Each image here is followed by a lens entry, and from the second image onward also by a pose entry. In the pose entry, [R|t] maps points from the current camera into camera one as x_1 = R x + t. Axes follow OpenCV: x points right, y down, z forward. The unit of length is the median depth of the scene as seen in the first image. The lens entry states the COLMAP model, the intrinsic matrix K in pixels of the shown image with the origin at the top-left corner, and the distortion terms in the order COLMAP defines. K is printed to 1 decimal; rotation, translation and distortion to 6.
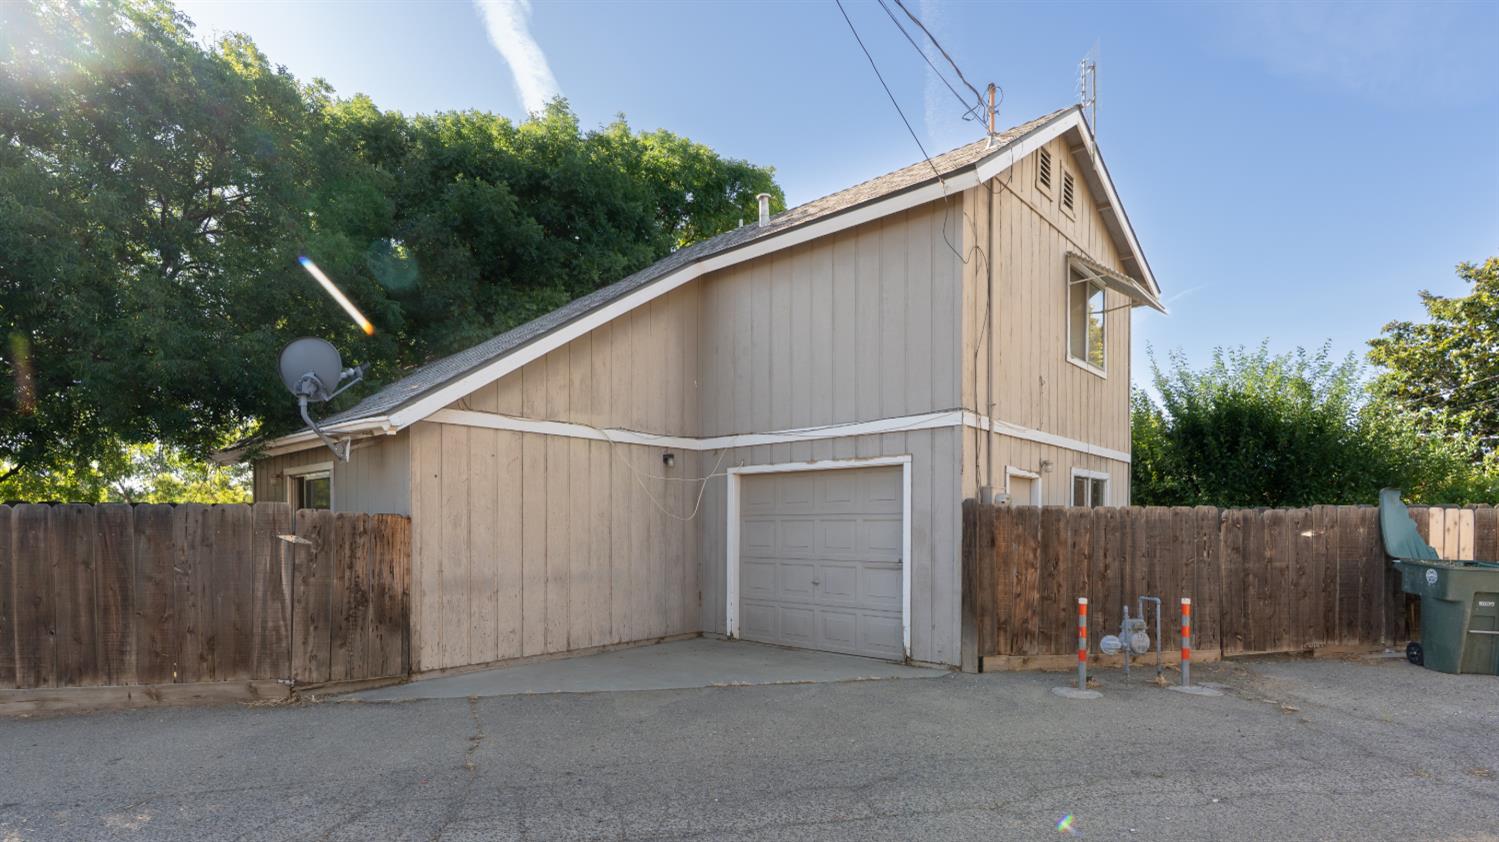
lens RADIAL K [[745.8, 0, 746.9], [0, 745.8, 516.3], [0, 0, 1]] dist [-0.000918, 0.000501]
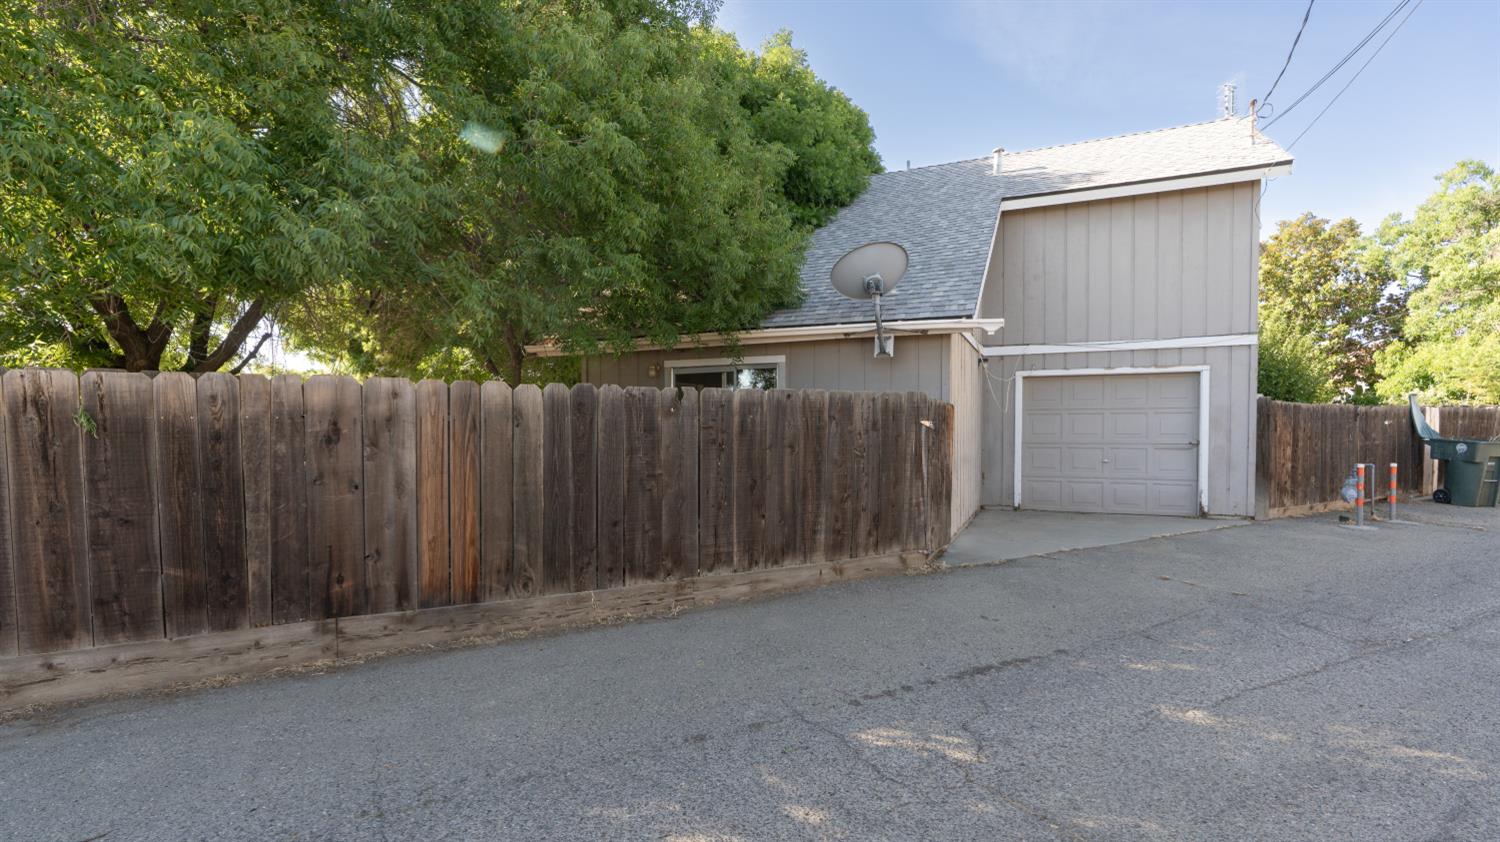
lens RADIAL K [[678.3, 0, 750.0], [0, 678.3, 421.0], [0, 0, 1]] dist [-0.001311, 0.000254]
pose [[0.944652, 0.000869, 0.328074, -1.020442], [-0.001425, 0.999998, 0.001454, 0.020875], [-0.328072, -0.001841, 0.944651, 0.105860]]
